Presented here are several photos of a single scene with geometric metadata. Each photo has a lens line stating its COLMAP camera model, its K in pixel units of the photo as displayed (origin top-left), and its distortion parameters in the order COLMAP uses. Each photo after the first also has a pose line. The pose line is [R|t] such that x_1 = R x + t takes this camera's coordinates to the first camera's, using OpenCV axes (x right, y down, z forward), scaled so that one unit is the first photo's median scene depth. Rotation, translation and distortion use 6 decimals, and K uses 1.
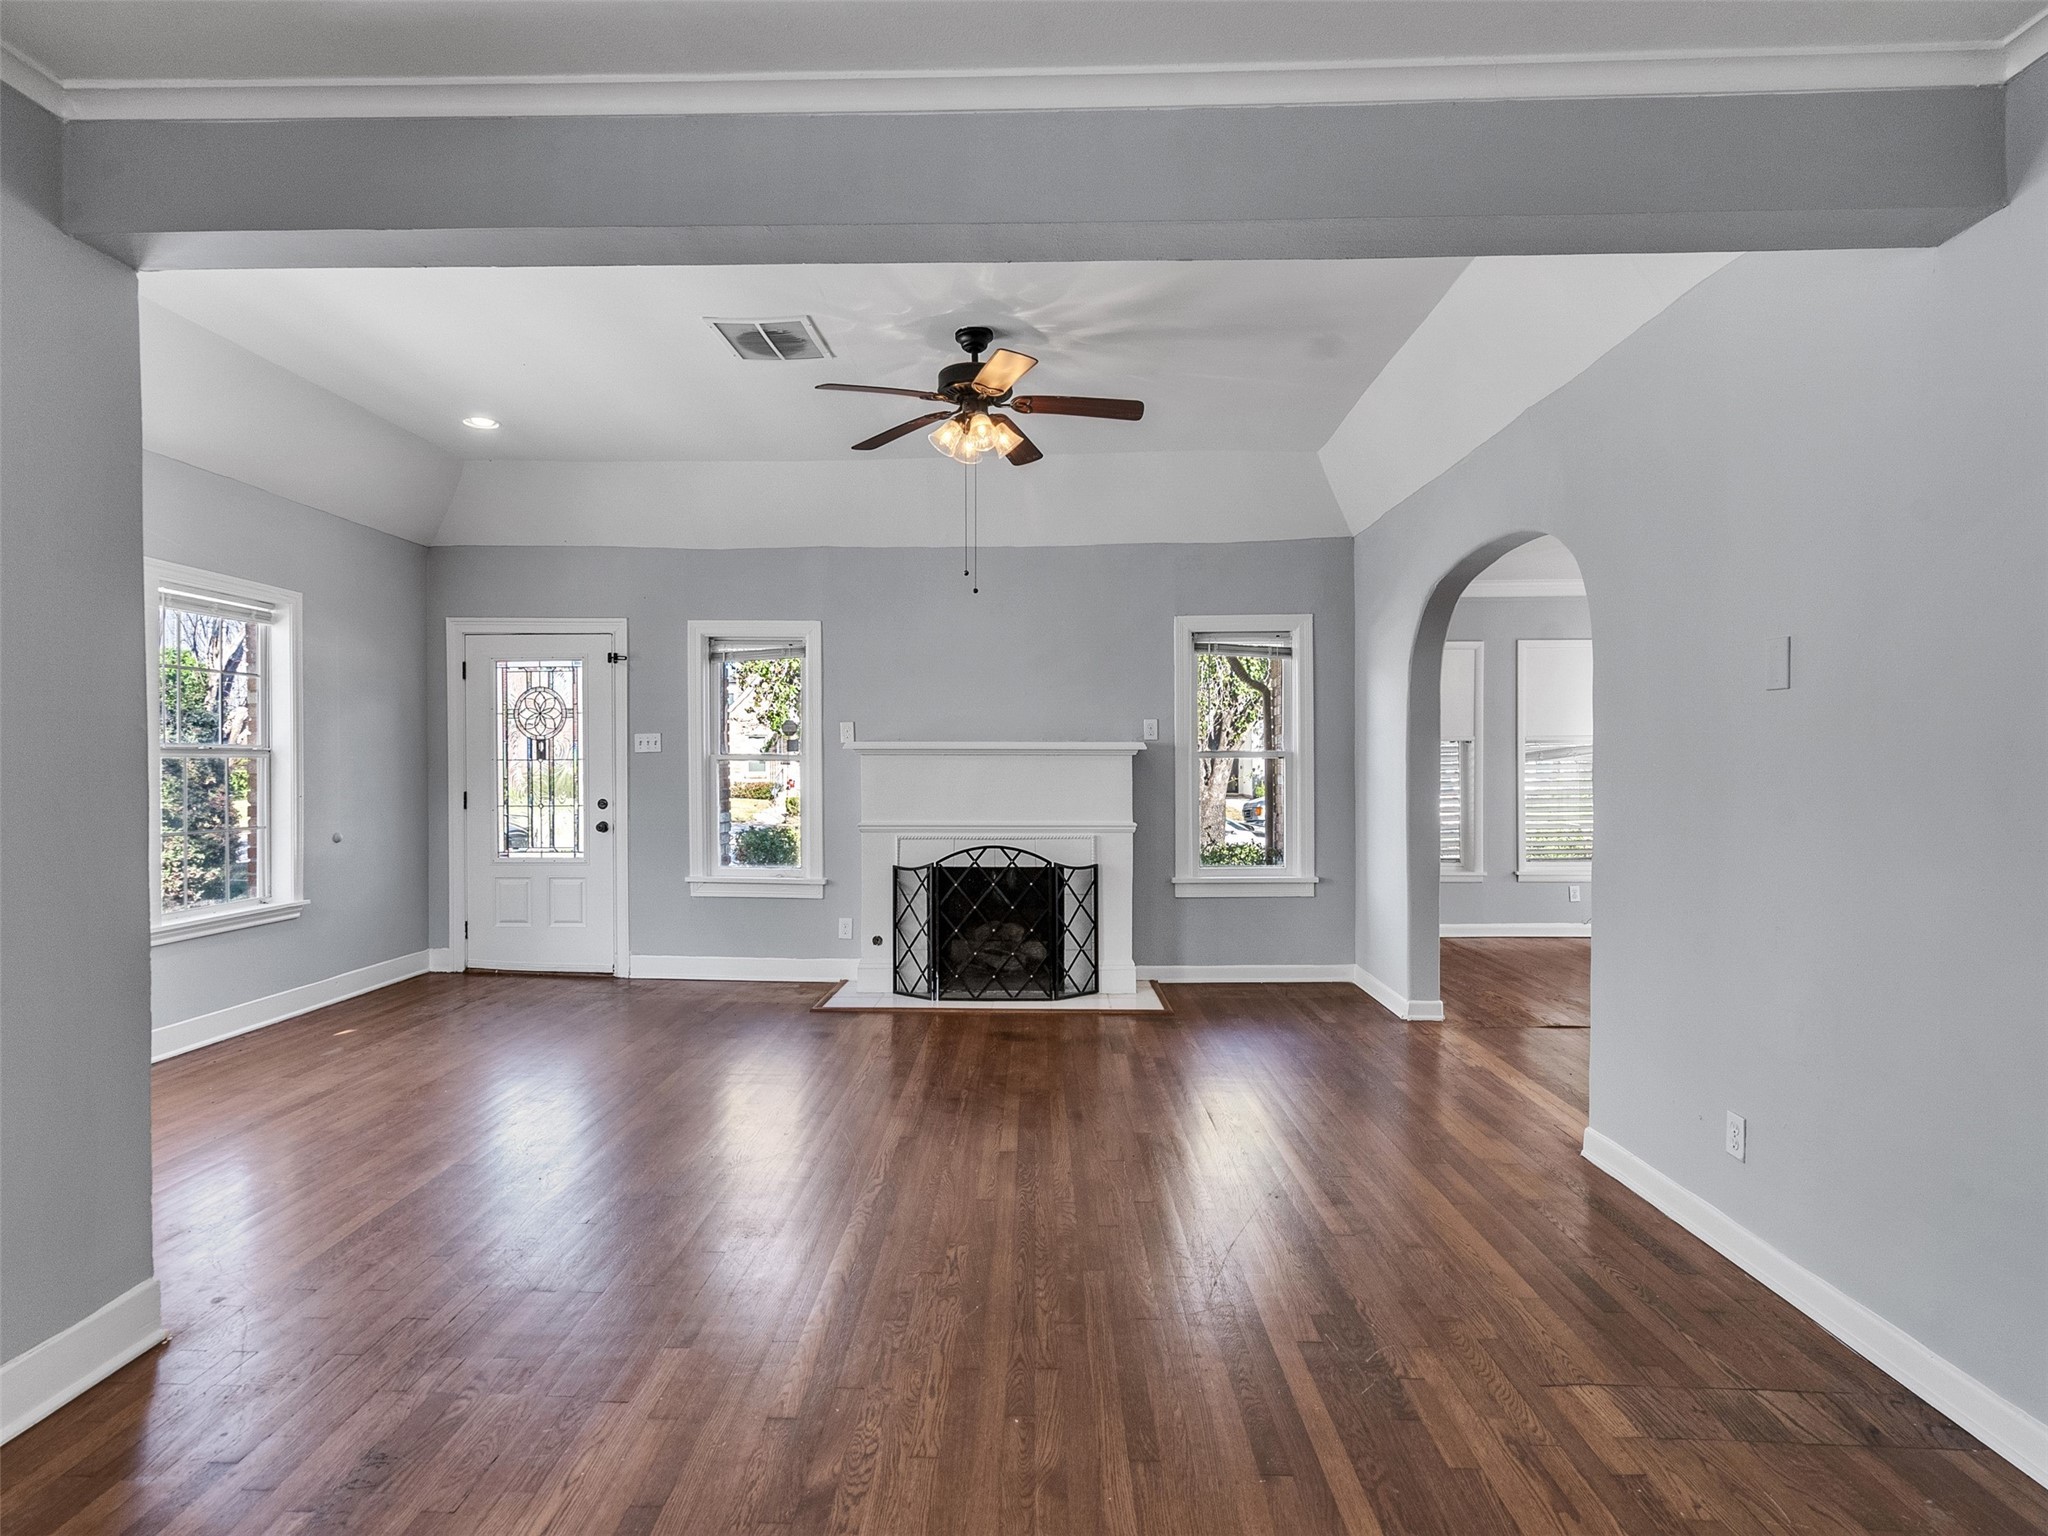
lens RADIAL K [[1044.5, 0, 1006.0], [0, 1044.5, 763.1], [0, 0, 1]] dist [-0.014616, 0.001622]
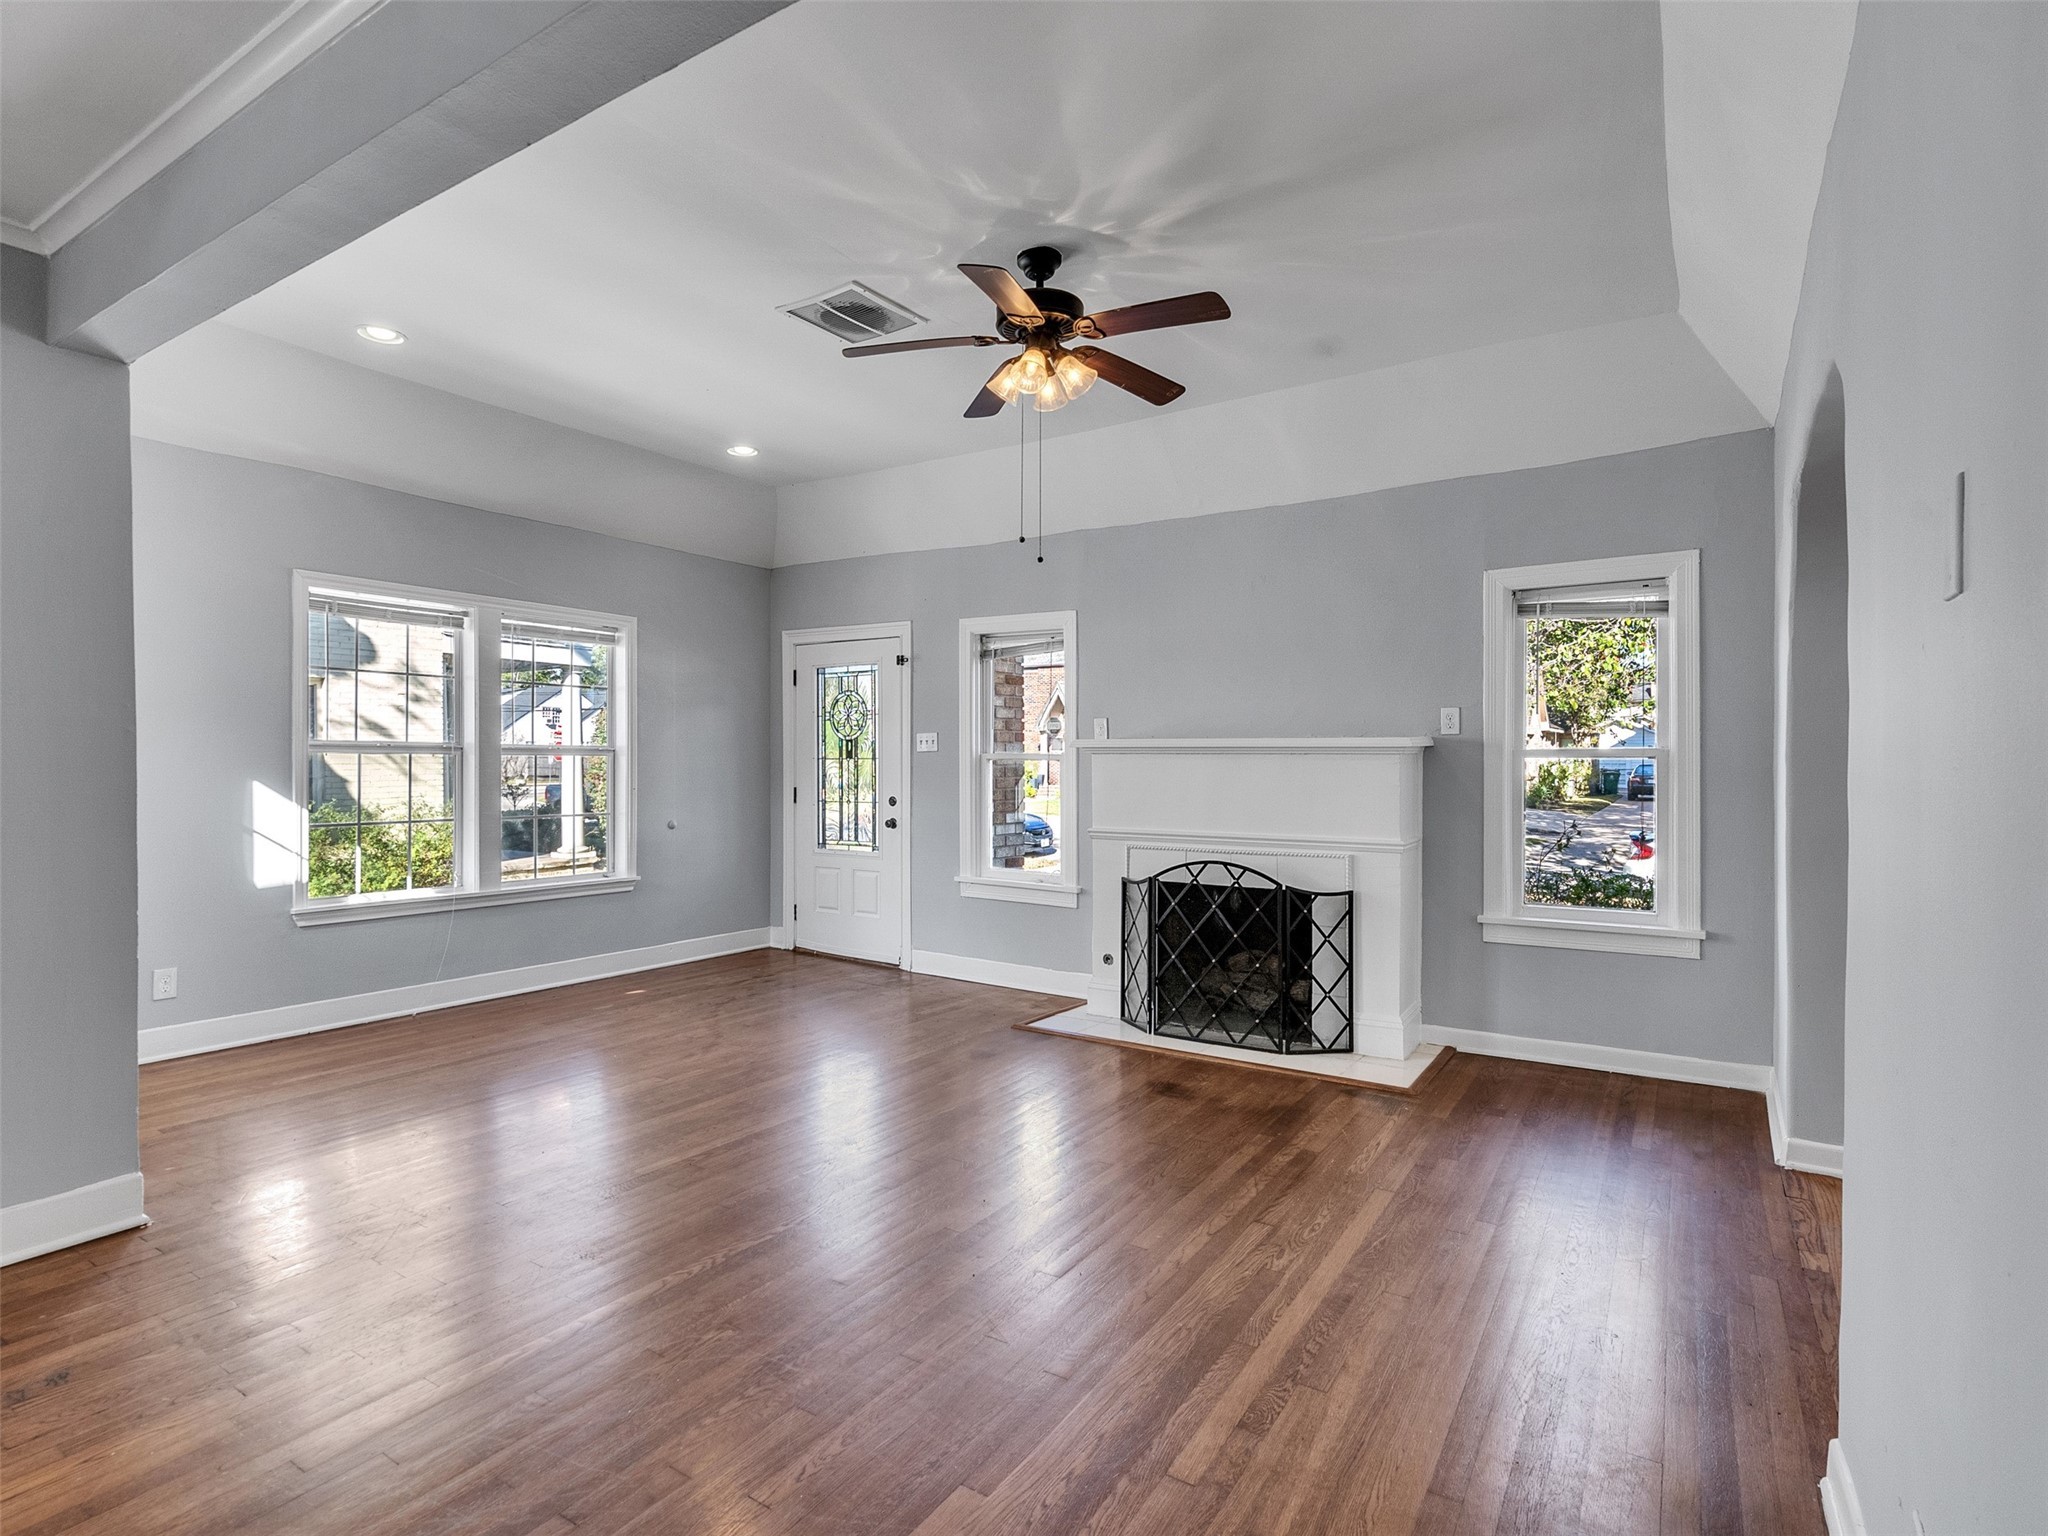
lens RADIAL K [[1044.5, 0, 1006.0], [0, 1044.5, 763.1], [0, 0, 1]] dist [-0.014616, 0.001622]
pose [[0.854230, 0.003881, -0.519882, 0.268287], [-0.004907, 0.999988, -0.000597, 0.001328], [0.519873, 0.003061, 0.854238, 0.179908]]
